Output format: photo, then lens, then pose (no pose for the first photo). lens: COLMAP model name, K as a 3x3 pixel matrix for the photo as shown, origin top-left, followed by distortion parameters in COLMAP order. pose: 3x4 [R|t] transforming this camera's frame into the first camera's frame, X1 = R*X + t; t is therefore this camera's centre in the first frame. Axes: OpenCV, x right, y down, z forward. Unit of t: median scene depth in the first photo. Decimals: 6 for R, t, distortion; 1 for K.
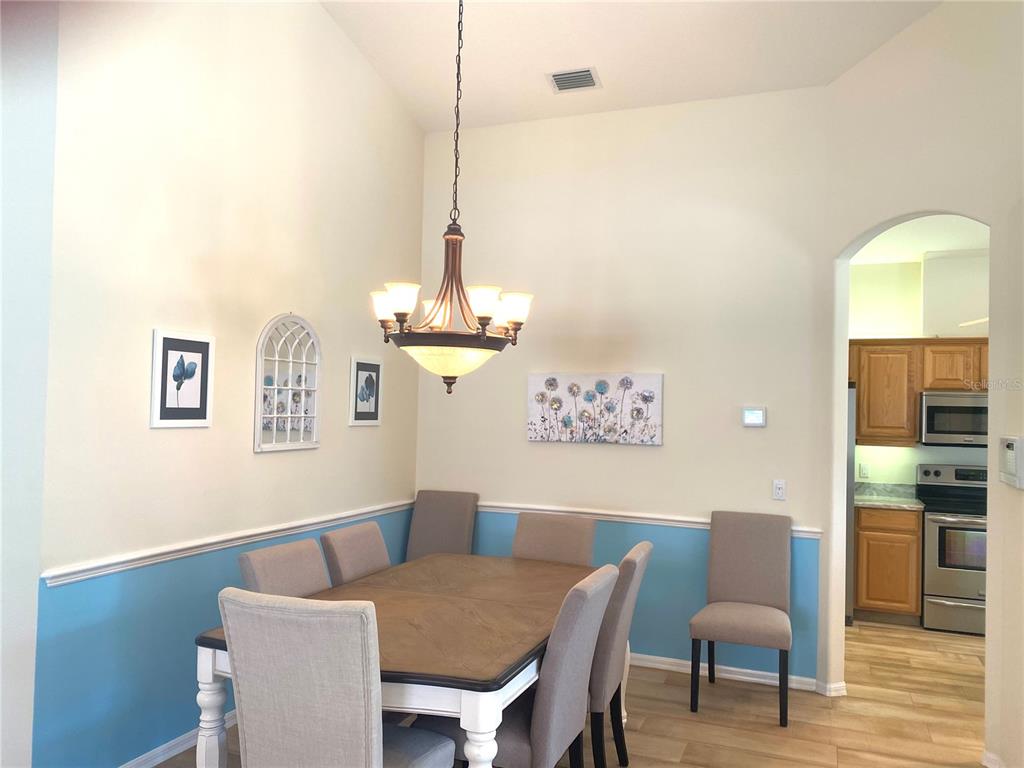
lens RADIAL K [[777.7, 0, 511.2], [0, 777.7, 391.5], [0, 0, 1]] dist [0.092034, -0.166654]
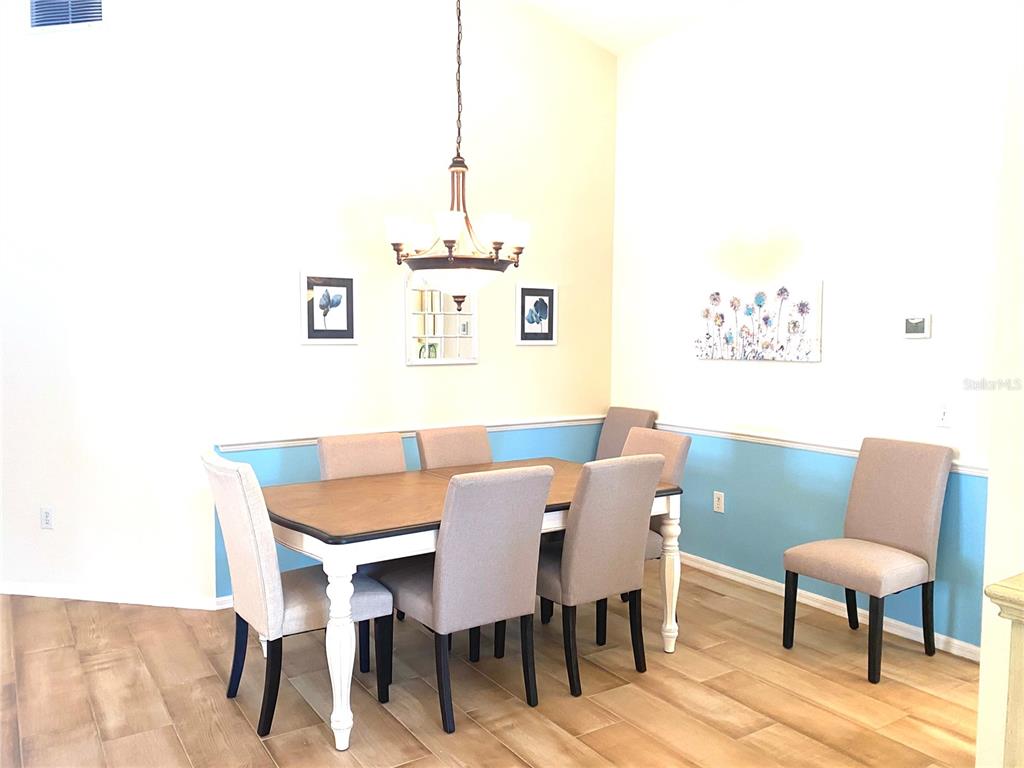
lens RADIAL K [[787.2, 0, 506.8], [0, 787.2, 383.5], [0, 0, 1]] dist [0.119131, -0.173412]
pose [[0.814192, 0.013431, -0.580440, 0.424545], [0.030227, 0.997396, 0.065478, 0.023173], [0.579808, -0.070856, 0.811666, 0.061768]]
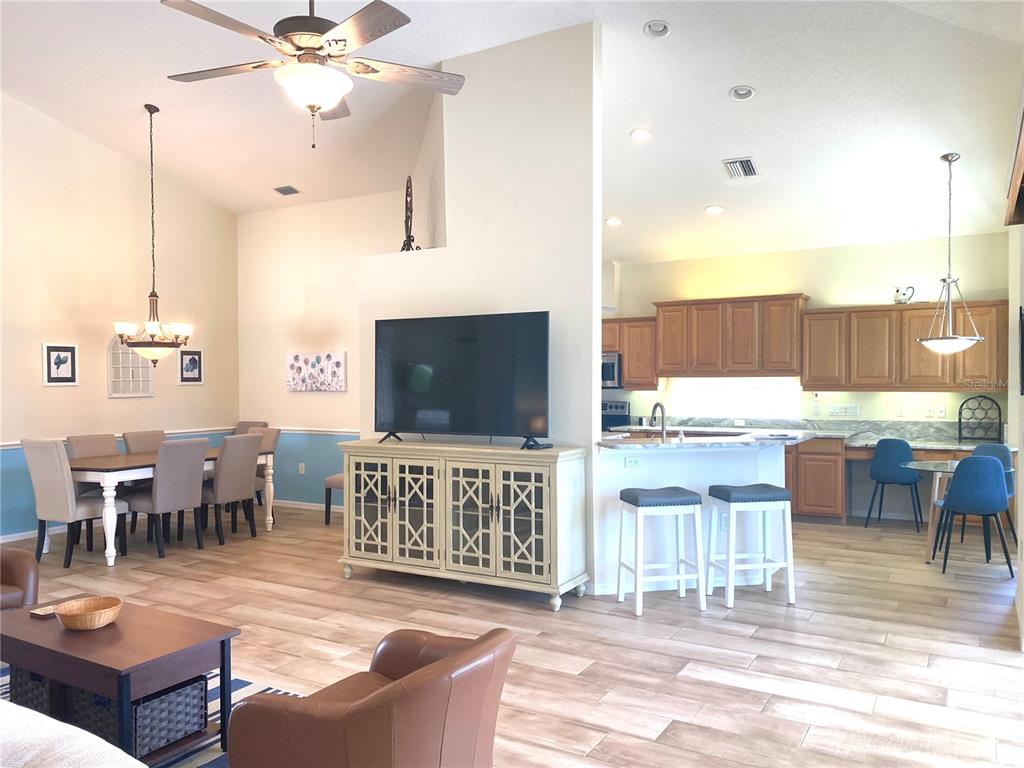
lens RADIAL K [[779.6, 0, 514.7], [0, 779.6, 390.5], [0, 0, 1]] dist [0.087704, -0.158389]
pose [[0.986802, -0.027475, -0.159584, 0.856897], [0.033834, 0.998732, 0.037267, 0.013527], [0.158358, -0.042174, 0.986481, -0.710755]]
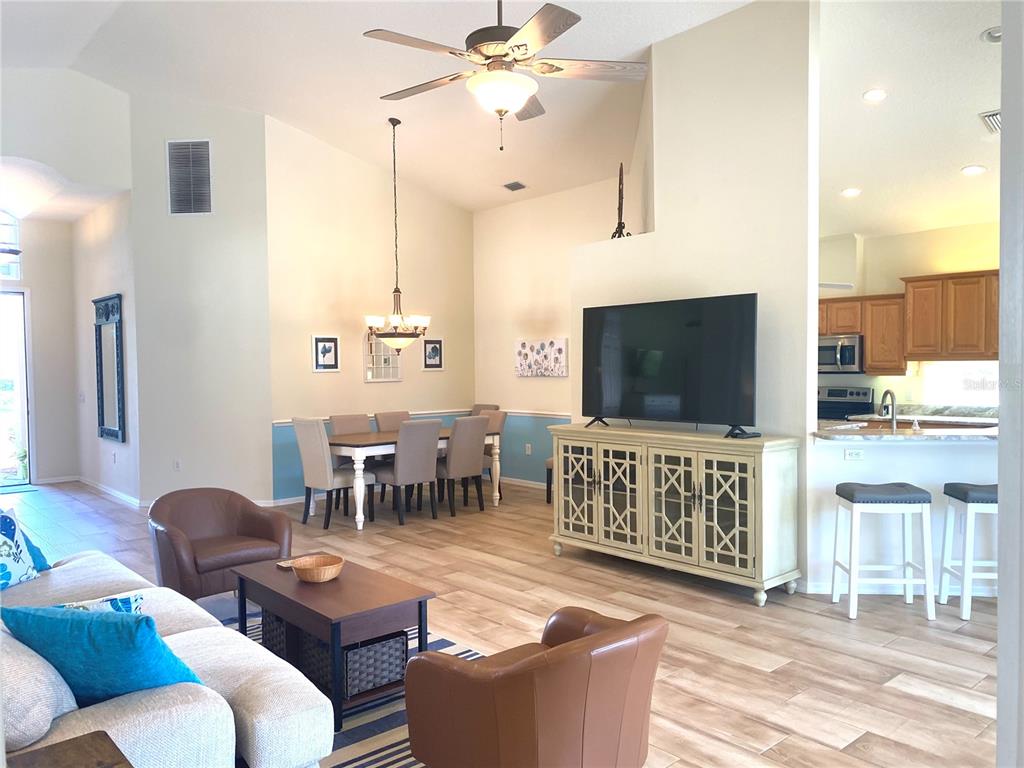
lens RADIAL K [[777.7, 0, 511.2], [0, 777.7, 391.5], [0, 0, 1]] dist [0.092034, -0.166654]
pose [[0.887489, -0.017866, -0.460482, 0.921075], [0.044323, 0.997925, 0.046706, 0.011778], [0.458692, -0.061861, 0.886439, -0.707136]]
